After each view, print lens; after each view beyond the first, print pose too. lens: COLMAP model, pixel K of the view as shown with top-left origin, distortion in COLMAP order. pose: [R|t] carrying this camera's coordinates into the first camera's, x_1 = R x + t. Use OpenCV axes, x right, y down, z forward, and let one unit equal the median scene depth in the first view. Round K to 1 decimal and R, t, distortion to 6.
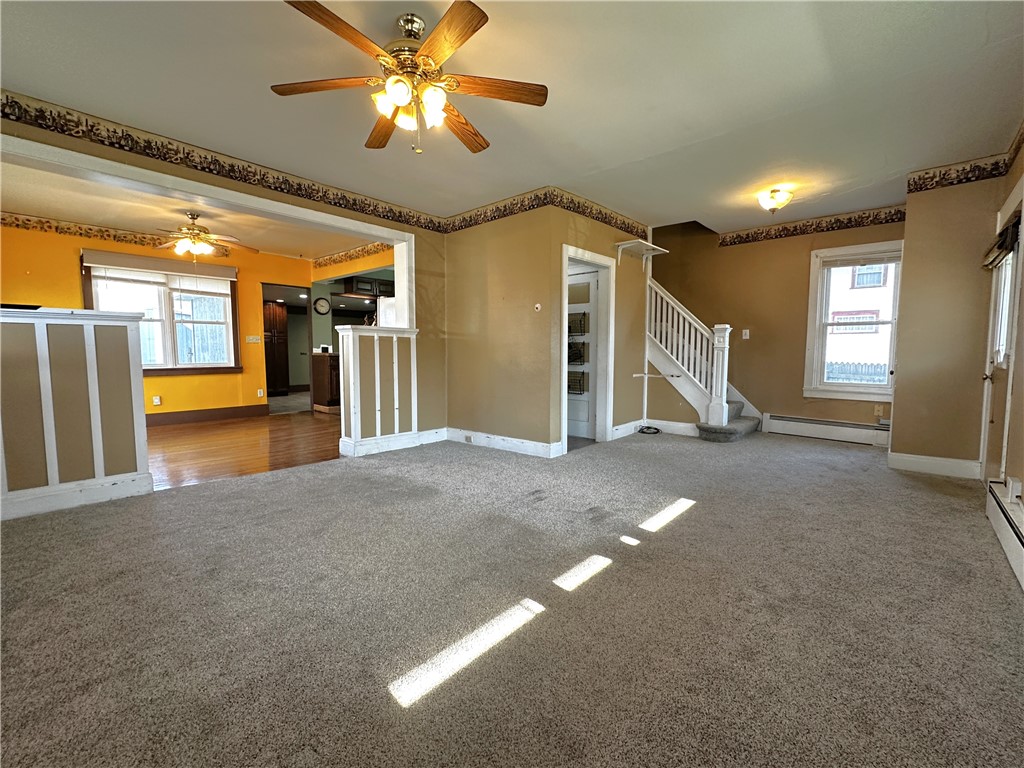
lens RADIAL K [[414.1, 0, 515.7], [0, 414.1, 381.6], [0, 0, 1]] dist [-0.000591, -0.000052]
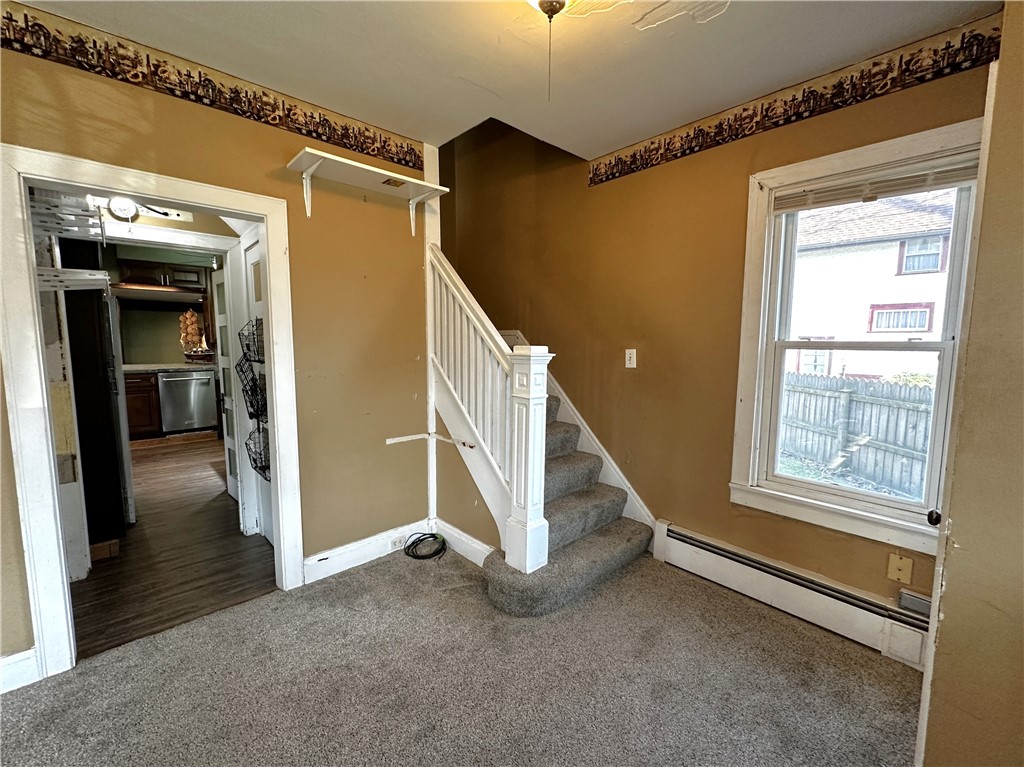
lens RADIAL K [[414.1, 0, 508.4], [0, 414.1, 382.2], [0, 0, 1]] dist [-0.000591, -0.000052]
pose [[0.996625, 0.013868, -0.080909, 0.502110], [-0.012143, 0.999689, 0.021770, -0.105858], [0.081186, -0.020714, 0.996484, 0.545243]]
